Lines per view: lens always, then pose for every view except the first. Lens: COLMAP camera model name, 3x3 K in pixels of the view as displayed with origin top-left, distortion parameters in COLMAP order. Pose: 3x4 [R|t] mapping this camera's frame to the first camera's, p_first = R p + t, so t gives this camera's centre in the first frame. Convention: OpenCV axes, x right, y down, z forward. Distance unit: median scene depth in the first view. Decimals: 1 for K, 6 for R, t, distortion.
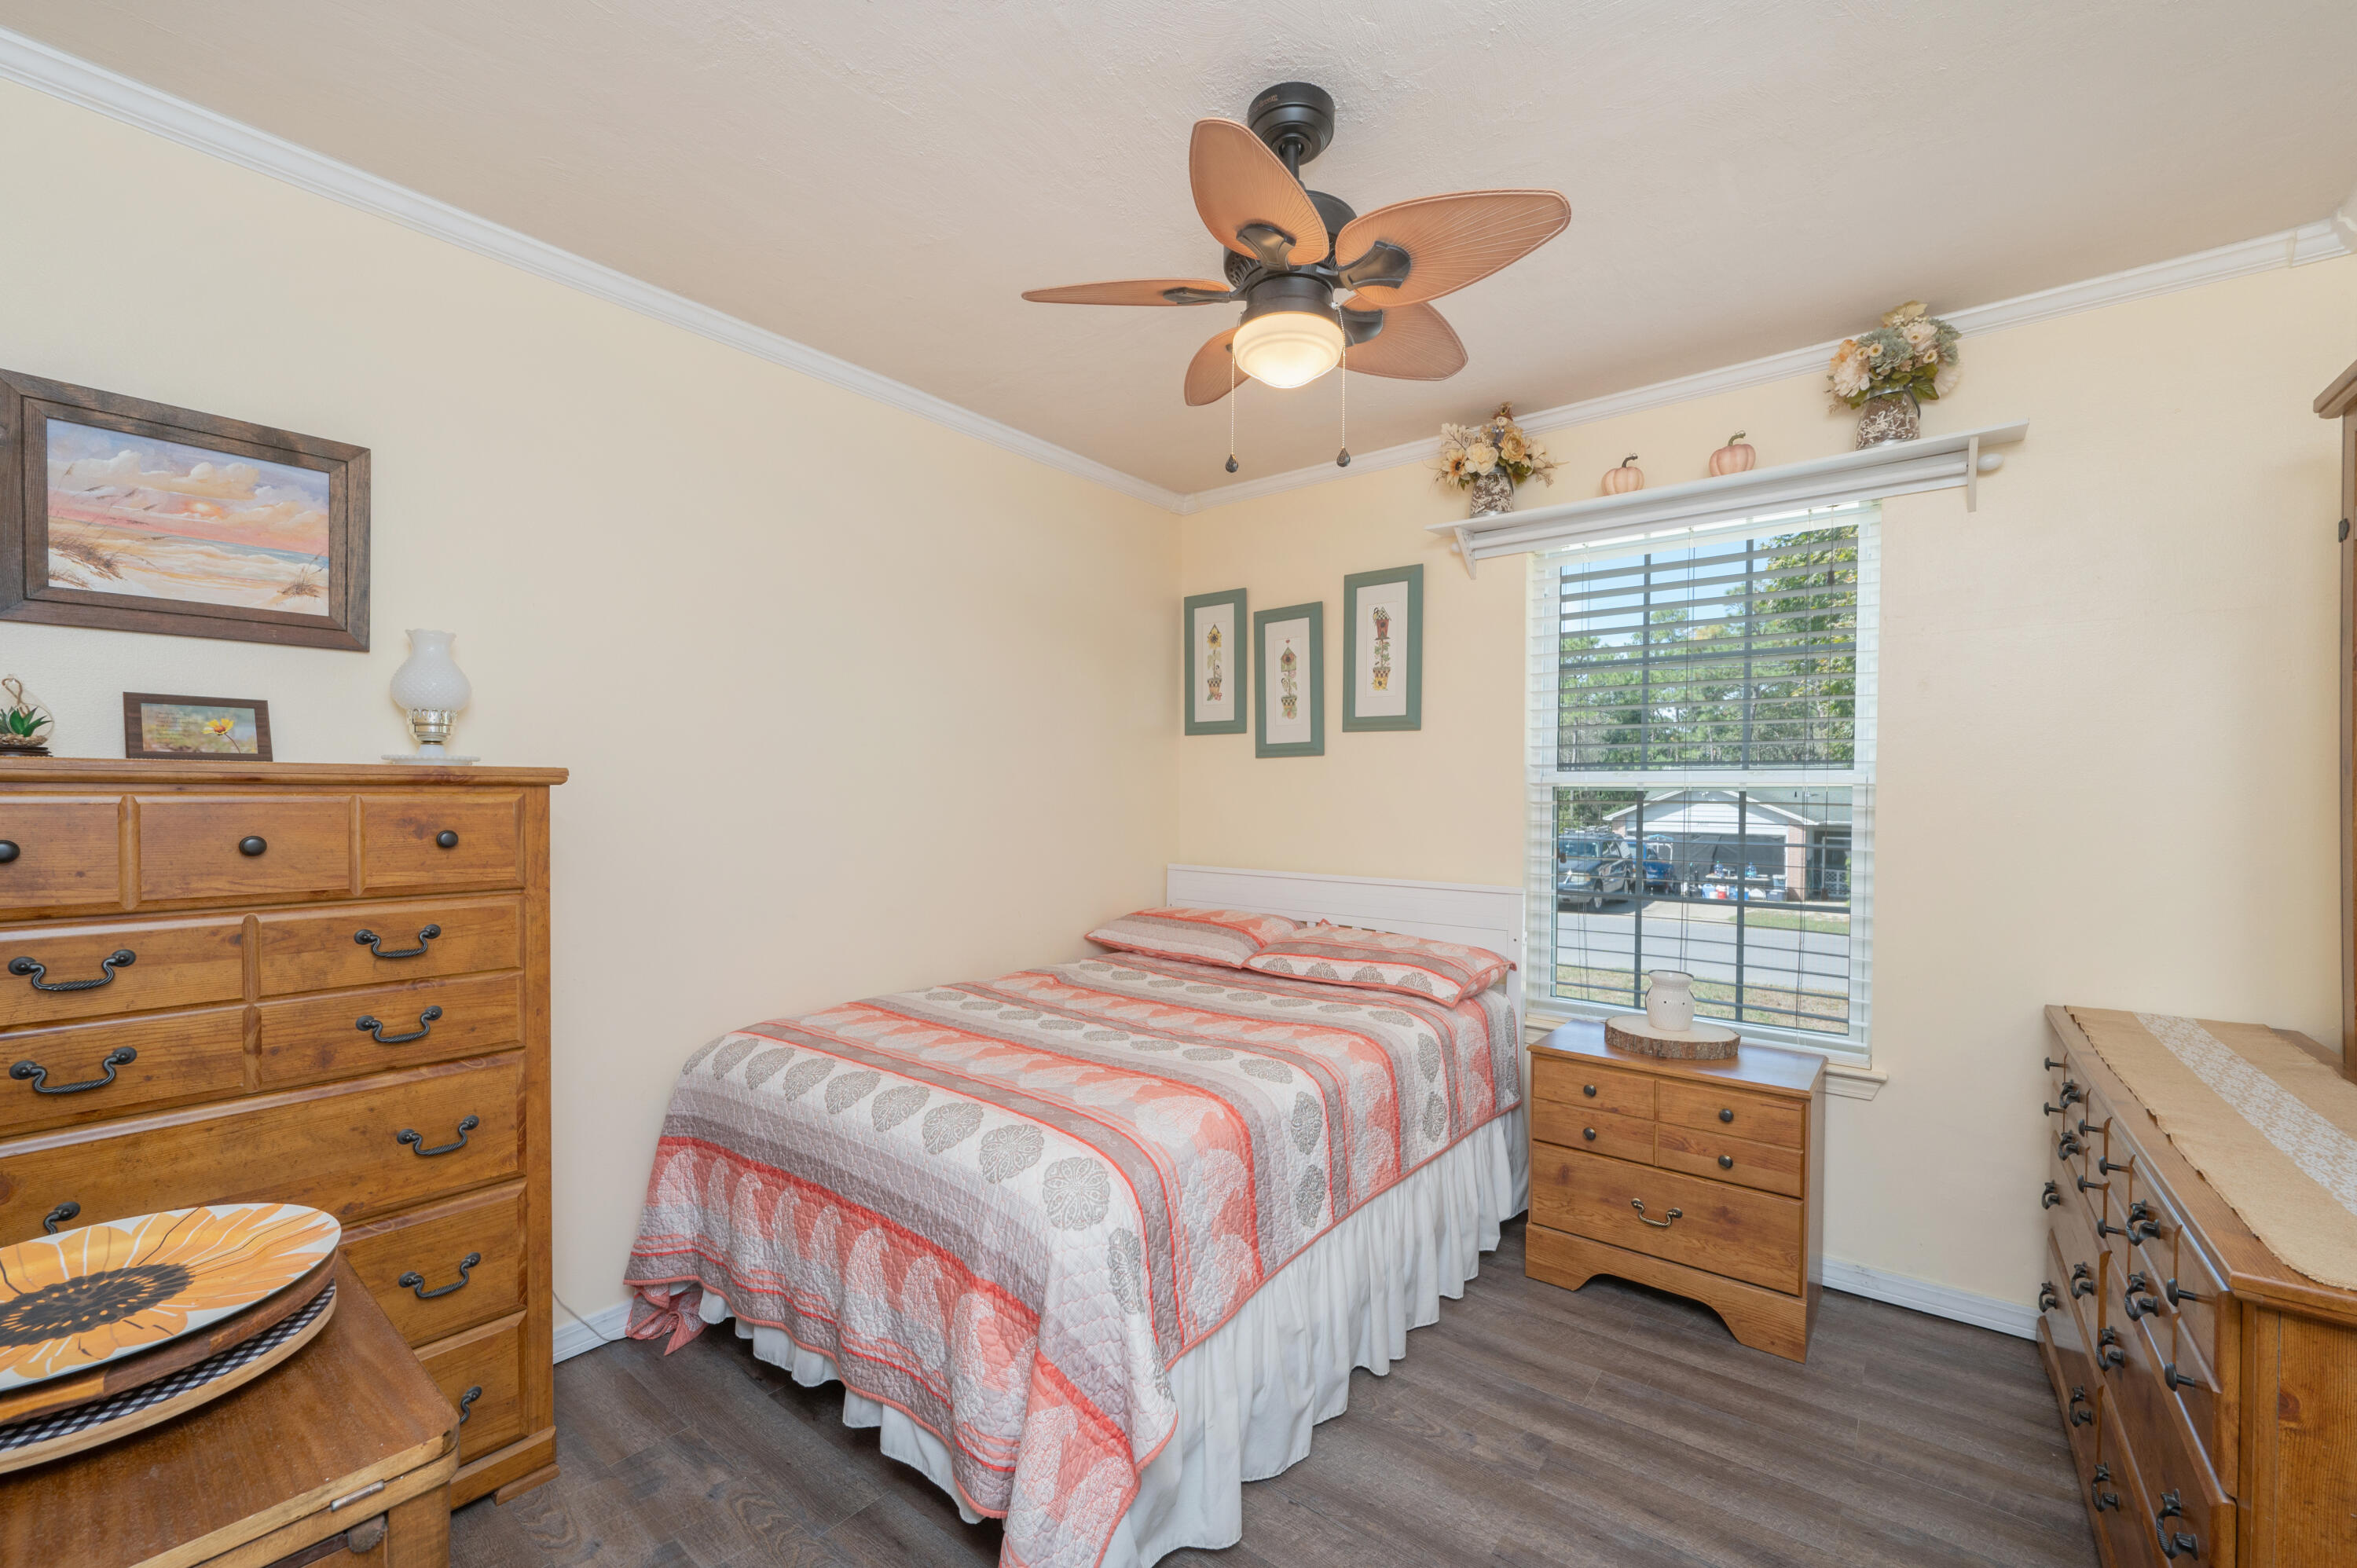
lens RADIAL K [[957.0, 0, 1181.0], [0, 957.0, 789.0], [0, 0, 1]] dist [-0.004730, -0.000057]
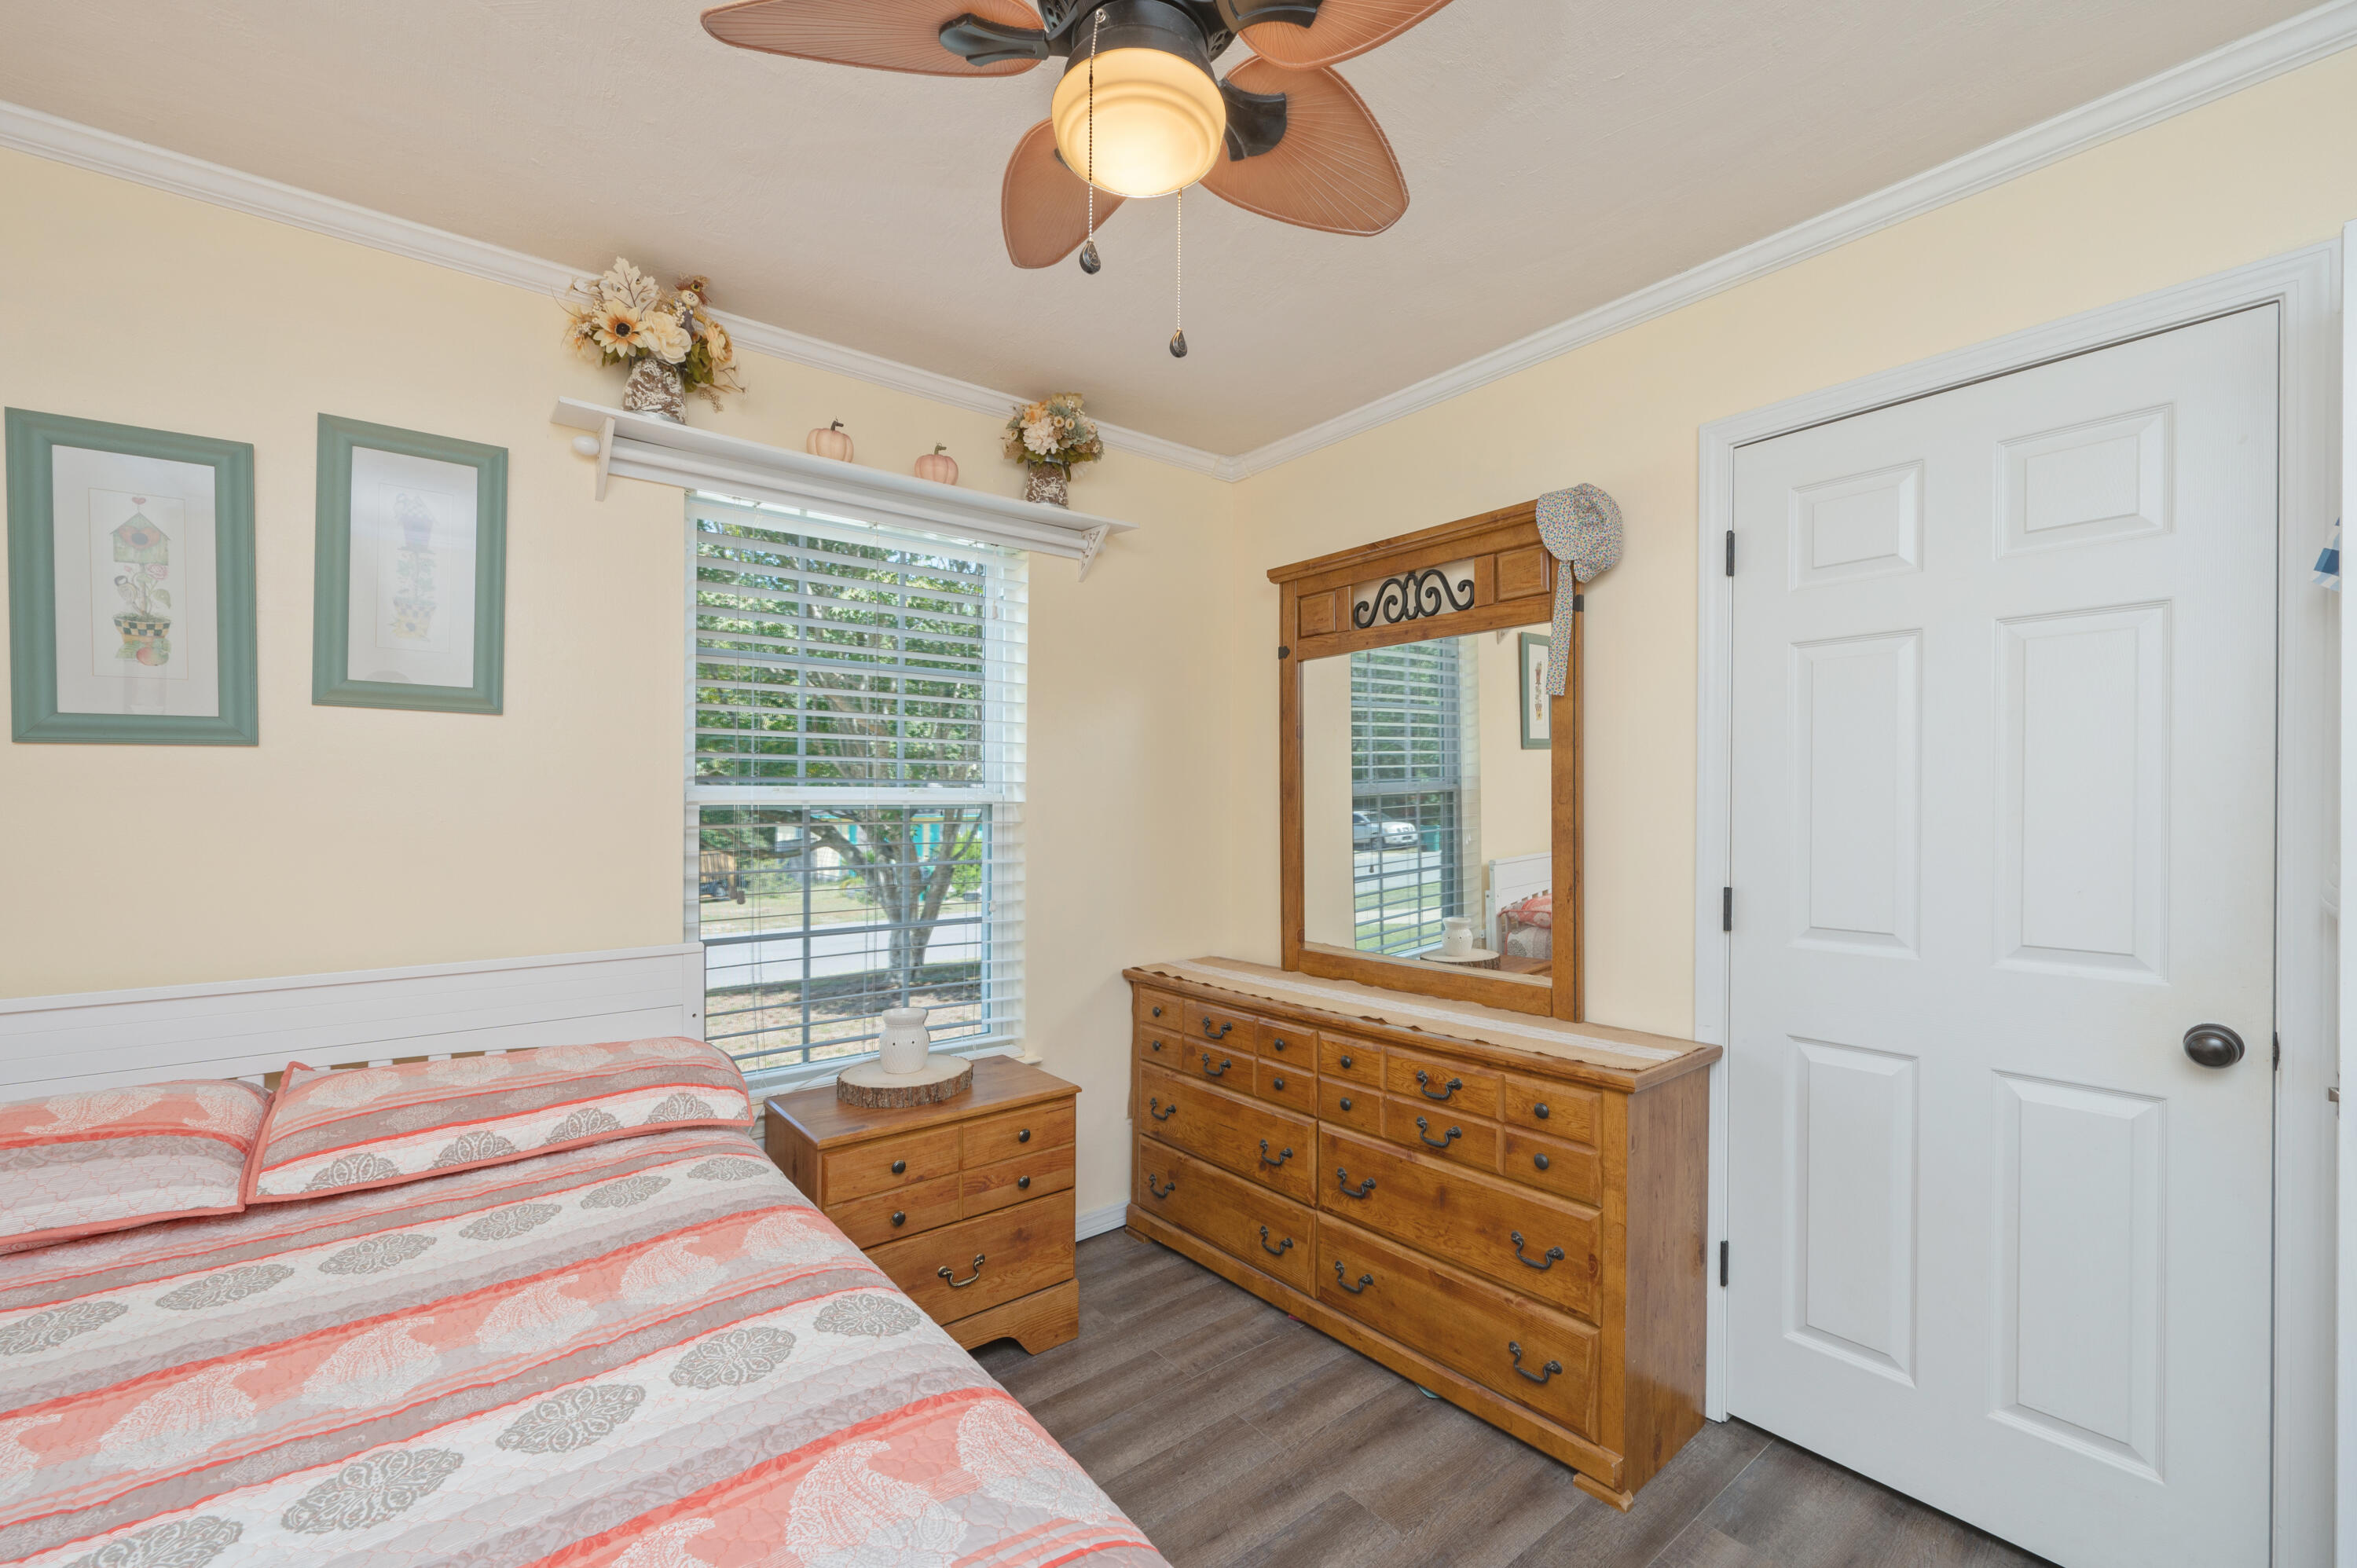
lens RADIAL K [[957.0, 0, 1181.7], [0, 957.0, 796.7], [0, 0, 1]] dist [-0.004730, -0.000057]
pose [[0.227669, 0.005828, 0.973721, -0.278394], [0.005308, 0.999960, -0.007227, -0.001509], [-0.973724, 0.006813, 0.227629, 0.473006]]
